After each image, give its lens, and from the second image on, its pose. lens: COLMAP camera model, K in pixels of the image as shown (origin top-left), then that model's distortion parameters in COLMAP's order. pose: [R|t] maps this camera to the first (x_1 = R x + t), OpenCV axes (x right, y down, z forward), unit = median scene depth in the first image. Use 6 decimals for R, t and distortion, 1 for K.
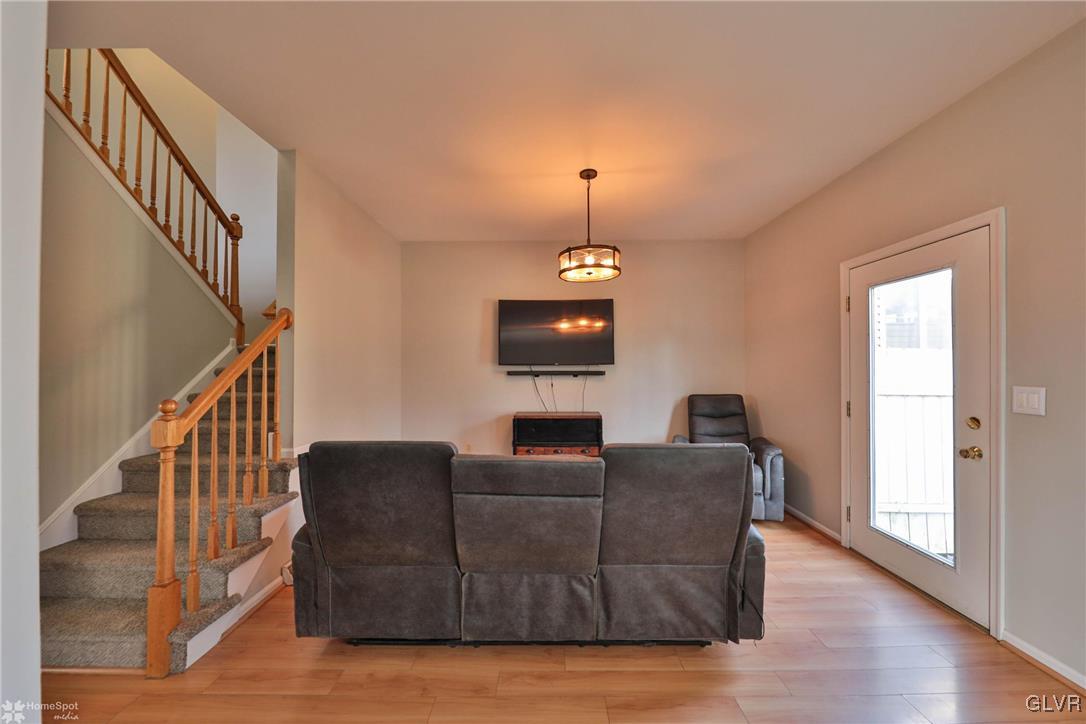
lens RADIAL K [[371.7, 0, 536.6], [0, 371.7, 365.2], [0, 0, 1]] dist [-0.000092, -0.001678]
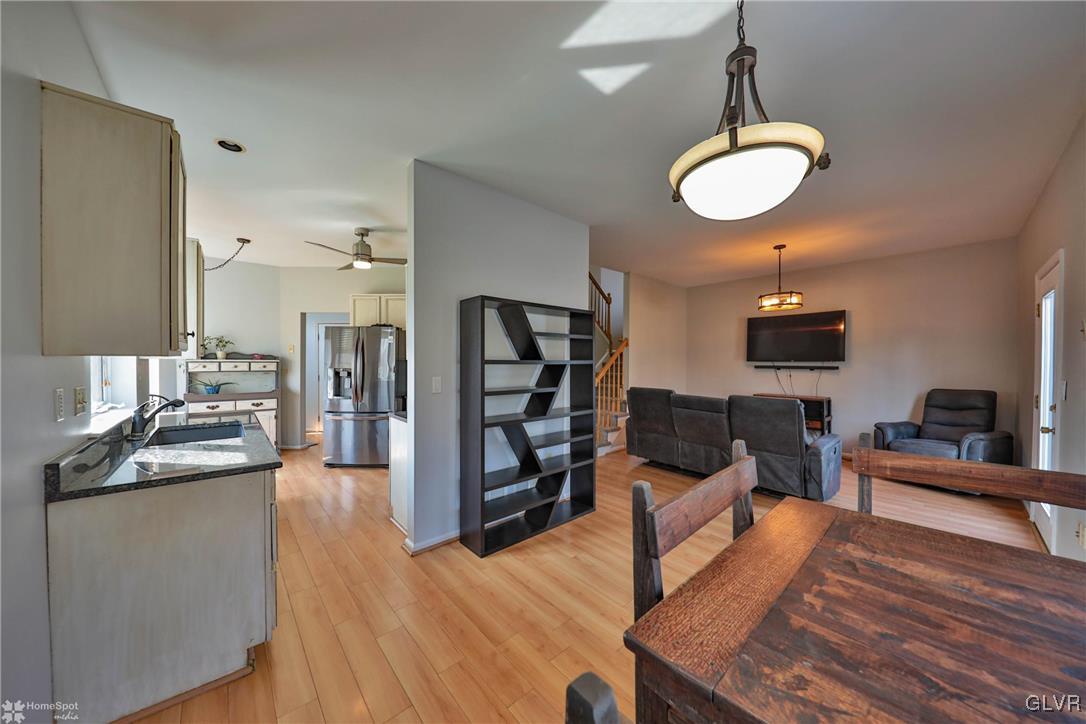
lens RADIAL K [[371.7, 0, 542.7], [0, 371.7, 363.6], [0, 0, 1]] dist [-0.000092, -0.001678]
pose [[0.663846, 0.008857, -0.747817, 0.780577], [-0.001040, 0.999940, 0.010920, -0.011553], [0.747869, -0.006472, 0.663815, -1.022849]]
